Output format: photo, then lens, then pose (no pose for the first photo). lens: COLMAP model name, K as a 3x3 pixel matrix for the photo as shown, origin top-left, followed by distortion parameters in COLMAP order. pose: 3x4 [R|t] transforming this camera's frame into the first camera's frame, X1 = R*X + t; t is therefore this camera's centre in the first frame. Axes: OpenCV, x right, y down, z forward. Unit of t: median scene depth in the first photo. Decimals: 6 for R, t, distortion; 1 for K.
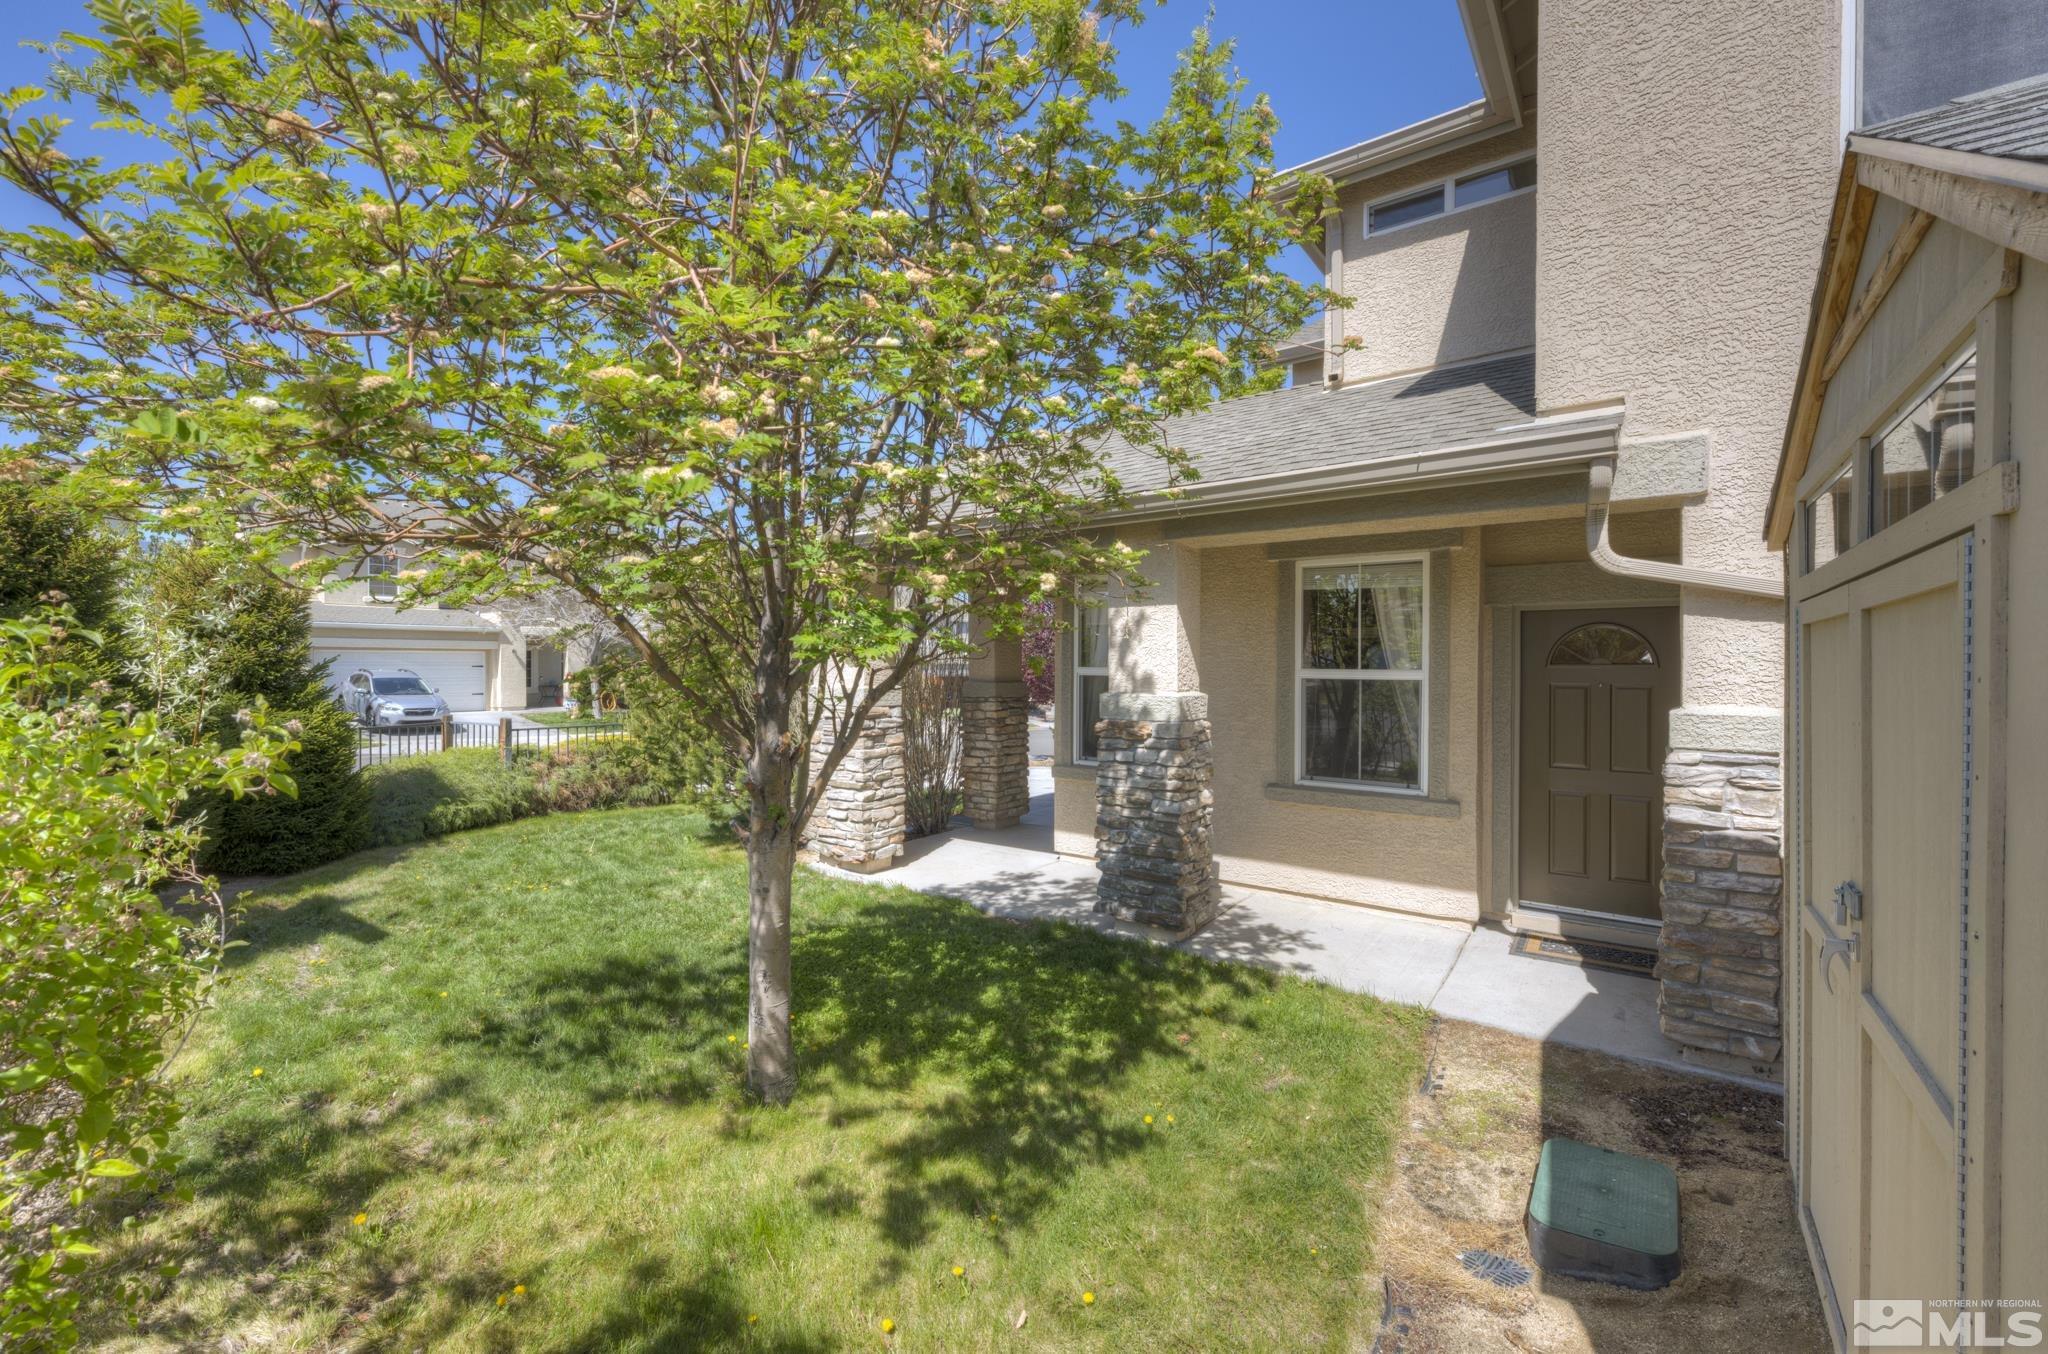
lens RADIAL K [[825.0, 0, 1024.2], [0, 825.0, 671.0], [0, 0, 1]] dist [0.002288, -0.000760]
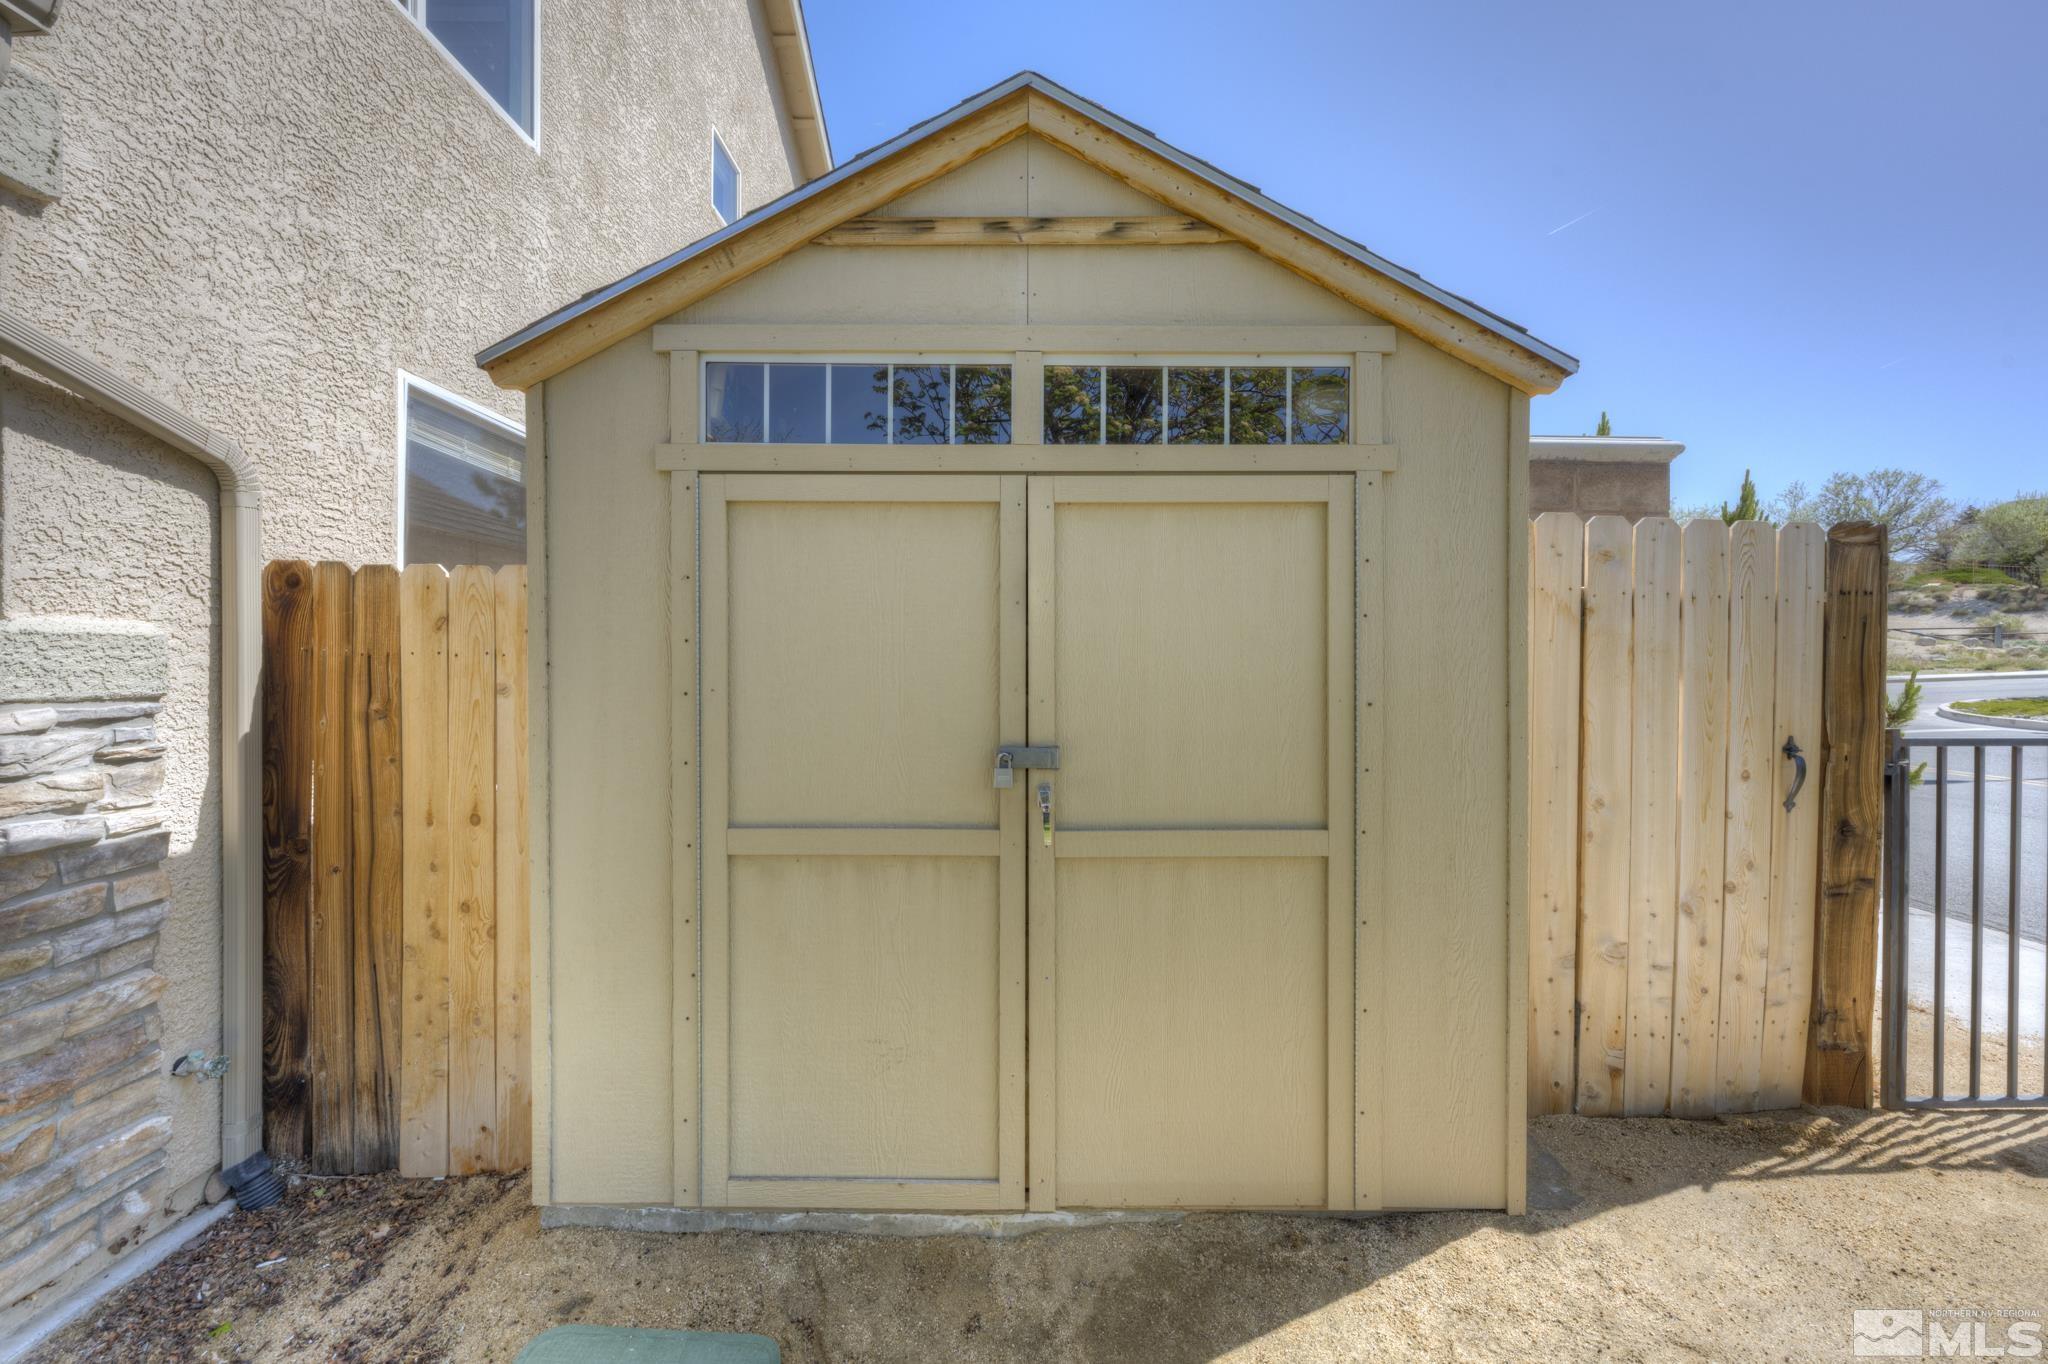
lens RADIAL K [[826.0, 0, 1022.5], [0, 826.0, 670.7], [0, 0, 1]] dist [-0.000853, 0.000226]
pose [[-0.608364, -0.011171, 0.793580, 0.047067], [0.002573, 0.999868, 0.016047, 0.070568], [-0.793654, 0.011804, -0.608255, 0.840182]]
